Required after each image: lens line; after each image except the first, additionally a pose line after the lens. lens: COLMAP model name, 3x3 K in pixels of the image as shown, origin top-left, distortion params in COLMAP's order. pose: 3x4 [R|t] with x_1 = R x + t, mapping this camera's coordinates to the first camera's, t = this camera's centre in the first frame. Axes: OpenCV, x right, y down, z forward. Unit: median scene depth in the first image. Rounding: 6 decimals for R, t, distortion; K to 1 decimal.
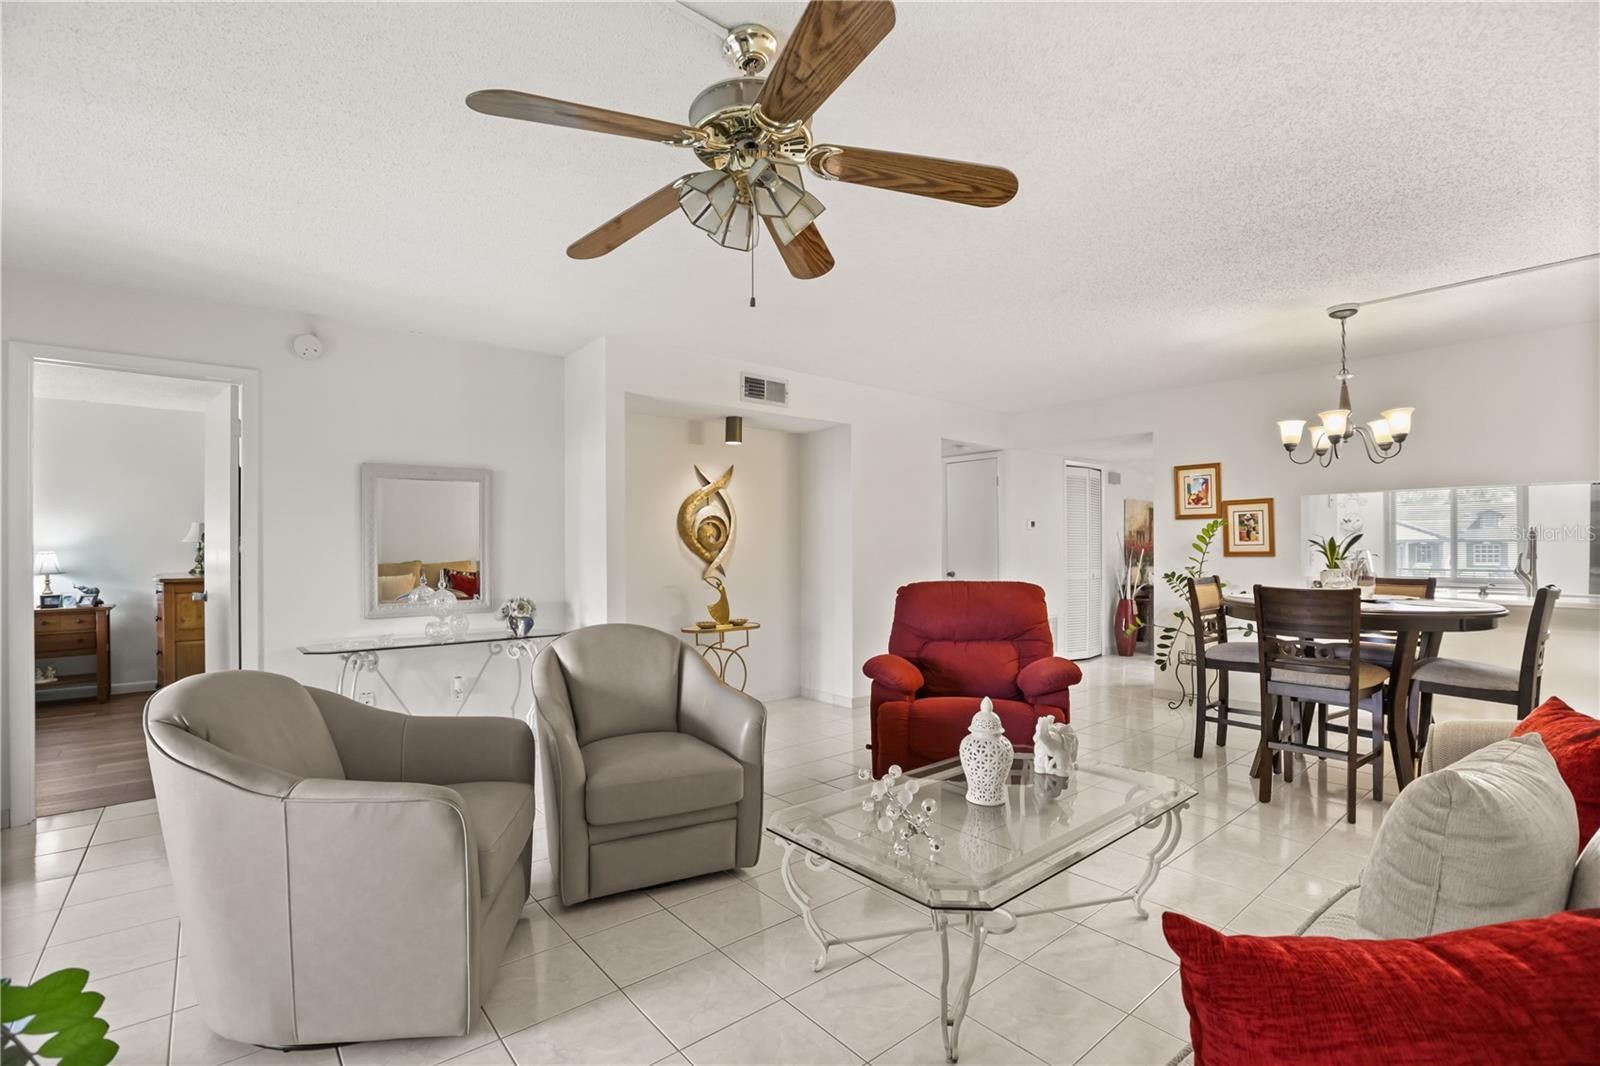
lens RADIAL K [[733.4, 0, 806.3], [0, 733.4, 539.8], [0, 0, 1]] dist [-0.055020, 0.017419]
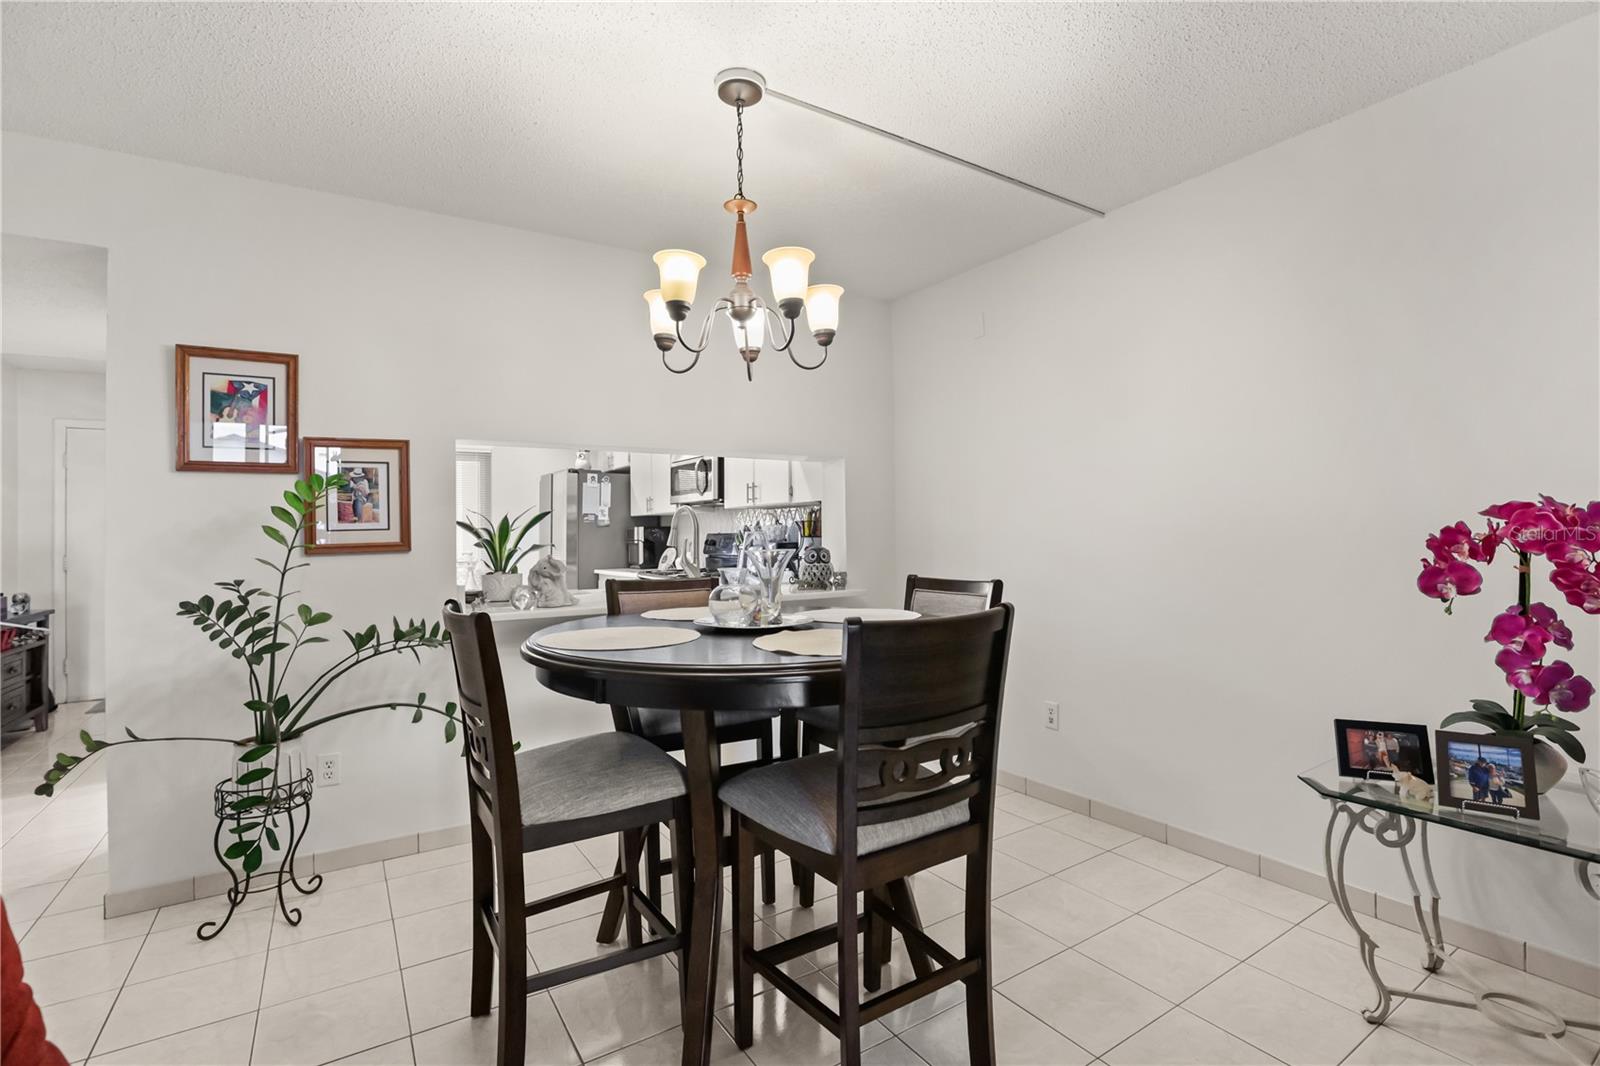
lens RADIAL K [[733.4, 0, 806.3], [0, 733.4, 539.8], [0, 0, 1]] dist [-0.055020, 0.017419]
pose [[0.113633, -0.013522, 0.993431, 0.152650], [-0.000800, 0.999906, 0.013701, 0.006828], [-0.993523, -0.002351, 0.113611, 0.633097]]
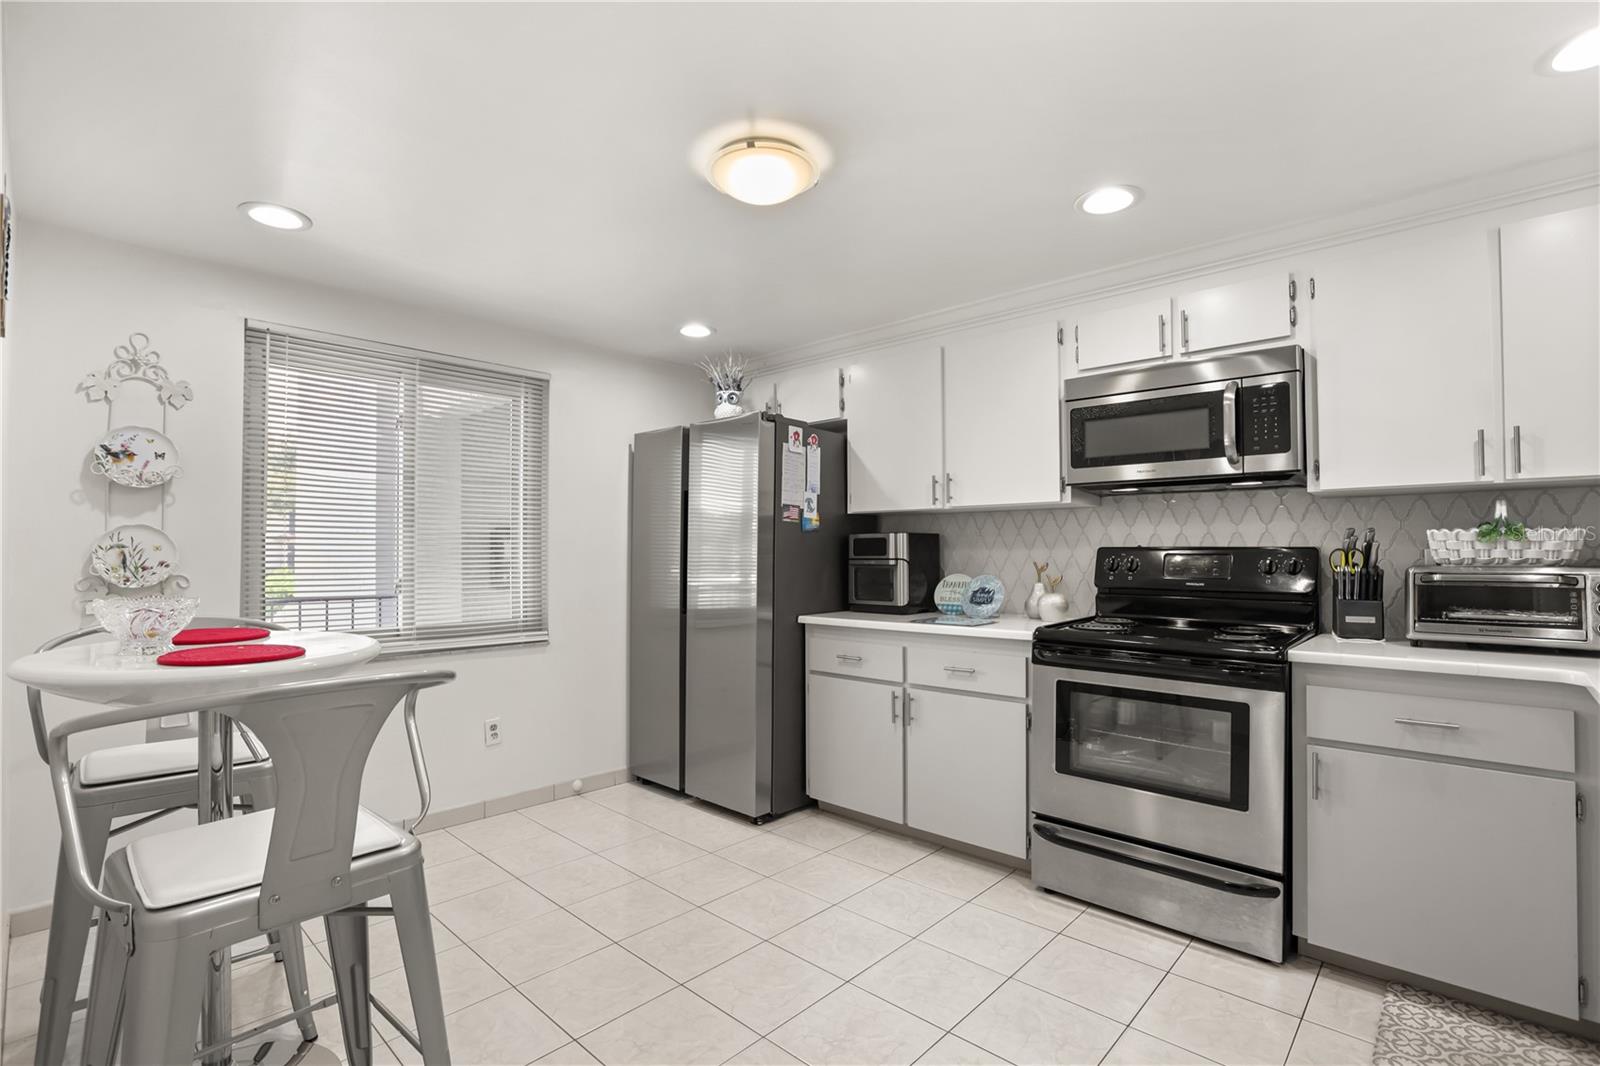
lens RADIAL K [[733.4, 0, 806.3], [0, 733.4, 539.8], [0, 0, 1]] dist [-0.055020, 0.017419]
pose [[-0.132885, 0.015529, 0.991010, 0.725481], [-0.017807, 0.999678, -0.018053, 0.020719], [-0.990971, -0.020046, -0.132566, 1.214292]]
